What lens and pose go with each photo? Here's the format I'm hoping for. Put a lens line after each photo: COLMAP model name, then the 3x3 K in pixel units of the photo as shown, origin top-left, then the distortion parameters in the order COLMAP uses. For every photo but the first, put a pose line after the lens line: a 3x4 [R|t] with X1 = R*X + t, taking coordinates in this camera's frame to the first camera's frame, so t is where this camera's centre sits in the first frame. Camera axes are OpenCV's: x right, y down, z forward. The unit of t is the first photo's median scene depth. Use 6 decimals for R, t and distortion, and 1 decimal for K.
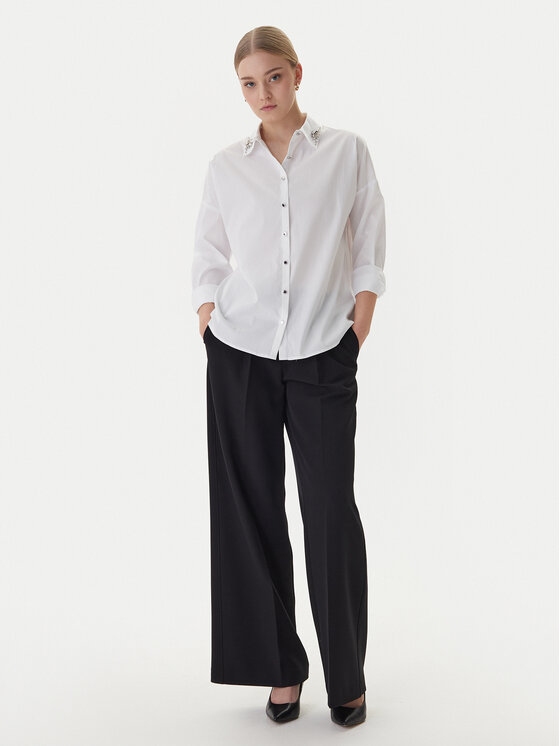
lens RADIAL K [[893.3, 0, 273.9], [0, 893.3, 373.0], [0, 0, 1]] dist [-0.003635, 0.000000]
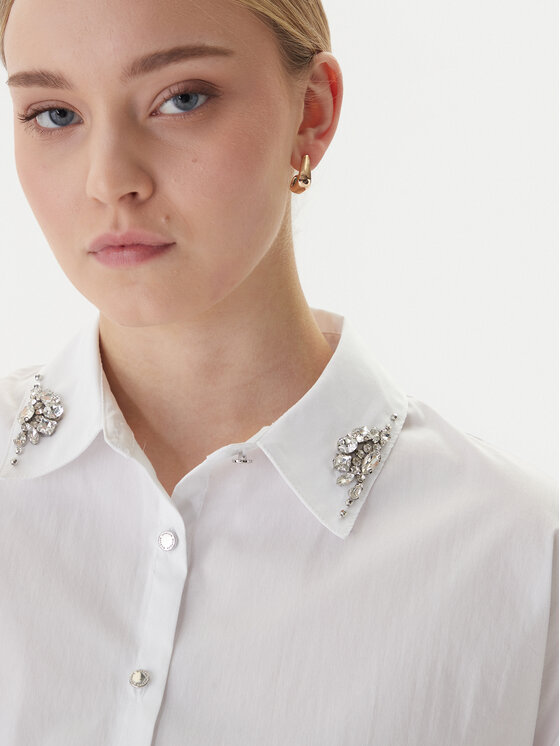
lens RADIAL K [[1936.8, 0, 280.3], [0, 1936.8, 373.0], [0, 0, 1]] dist [0.072553, 0.000000]
pose [[0.988937, 0.148091, -0.008529, 0.031595], [-0.144996, 0.952934, -0.266256, -0.173549], [-0.031302, 0.264547, 0.963865, 0.627869]]
